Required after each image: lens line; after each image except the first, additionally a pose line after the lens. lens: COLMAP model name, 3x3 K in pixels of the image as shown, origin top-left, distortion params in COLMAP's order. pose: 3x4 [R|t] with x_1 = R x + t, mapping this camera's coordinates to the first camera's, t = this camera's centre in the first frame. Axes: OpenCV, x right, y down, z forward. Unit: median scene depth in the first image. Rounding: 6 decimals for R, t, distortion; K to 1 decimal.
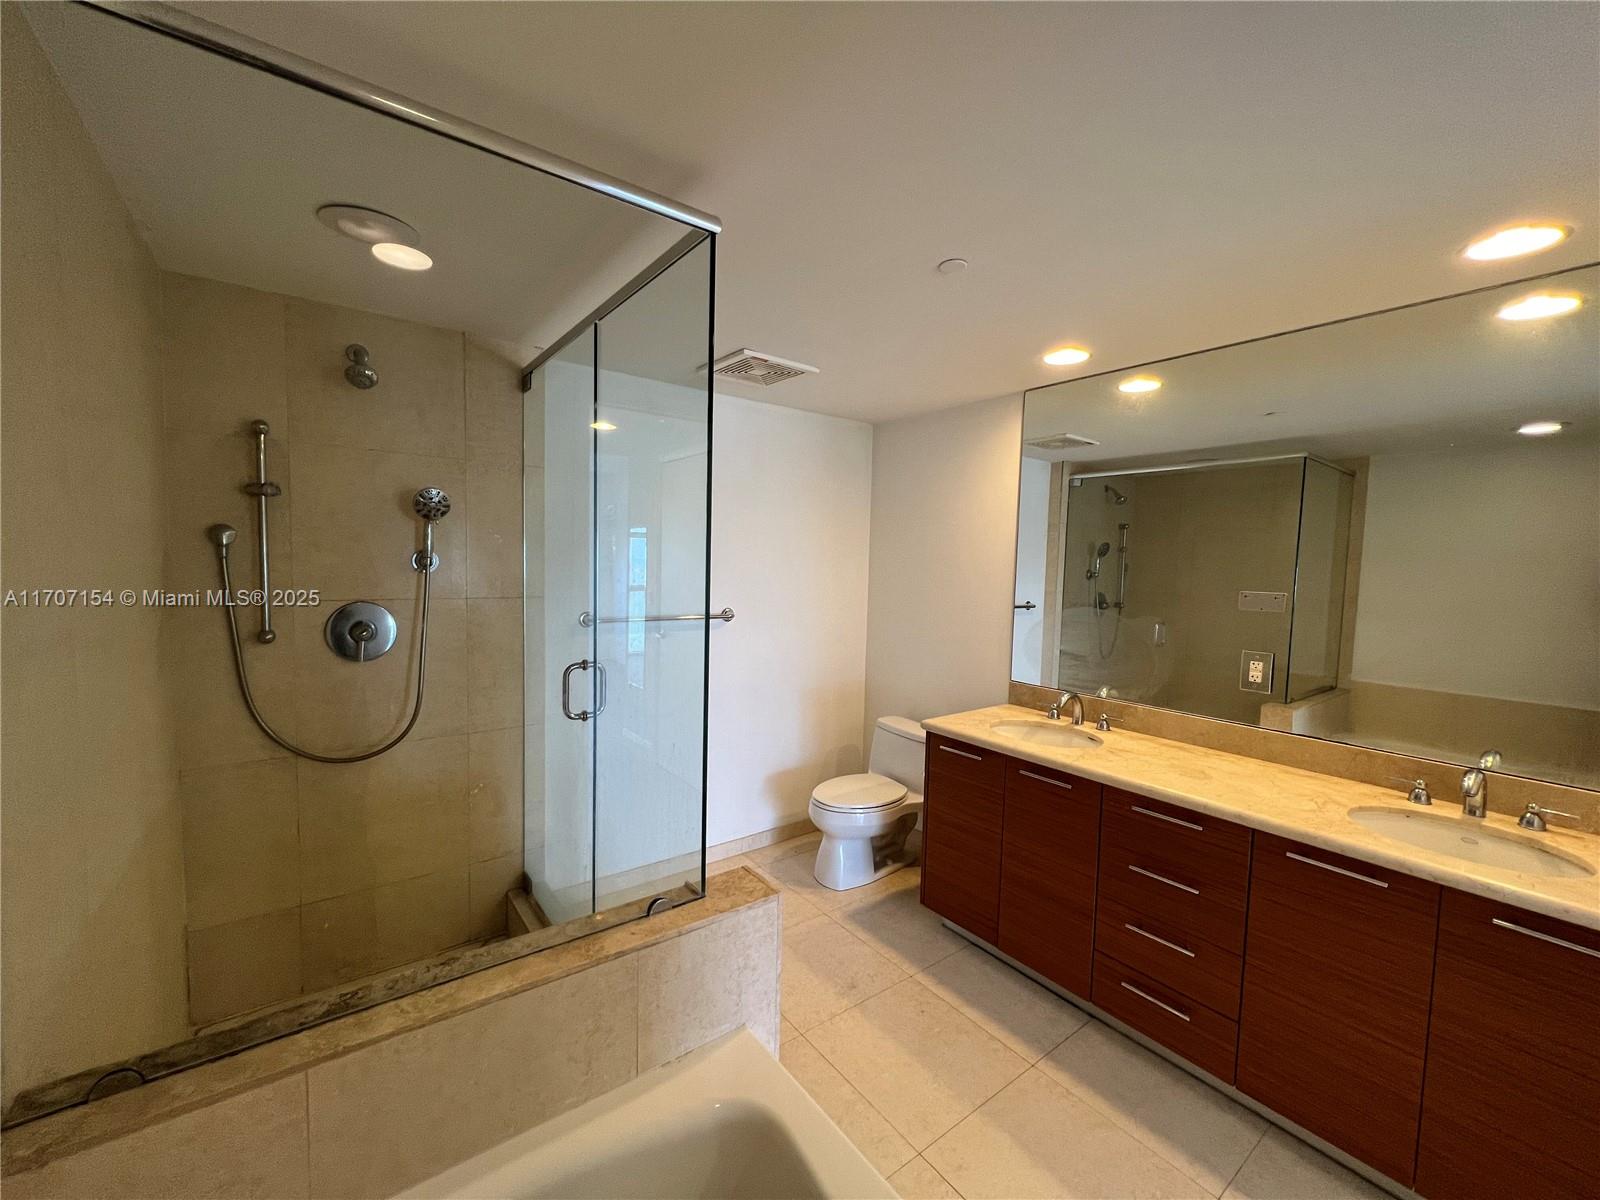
lens RADIAL K [[641.2, 0, 801.9], [0, 641.2, 600.9], [0, 0, 1]] dist [-0.002575, 0.001463]
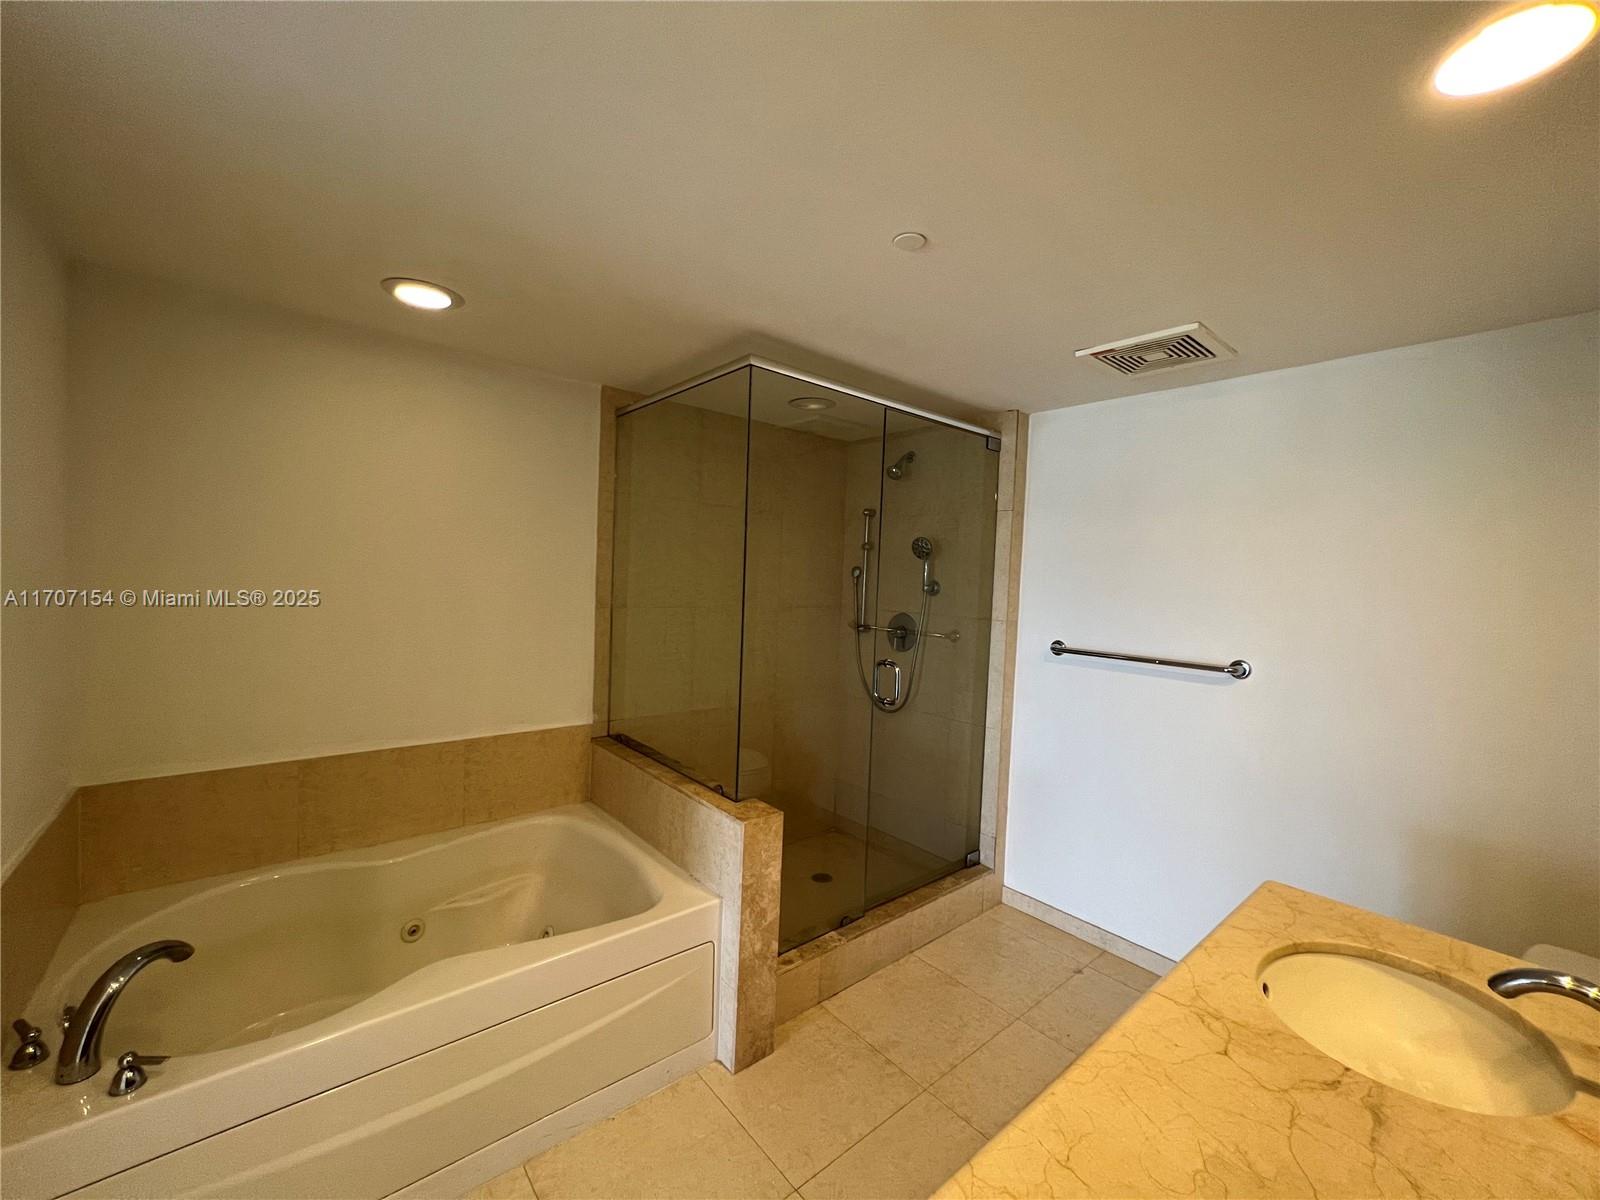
lens RADIAL K [[641.2, 0, 803.1], [0, 641.2, 601.1], [0, 0, 1]] dist [-0.002575, 0.001463]
pose [[0.059603, 0.016774, -0.998081, 1.332936], [-0.100116, 0.994918, 0.010742, -0.031871], [0.993189, 0.099284, 0.060980, 1.021860]]
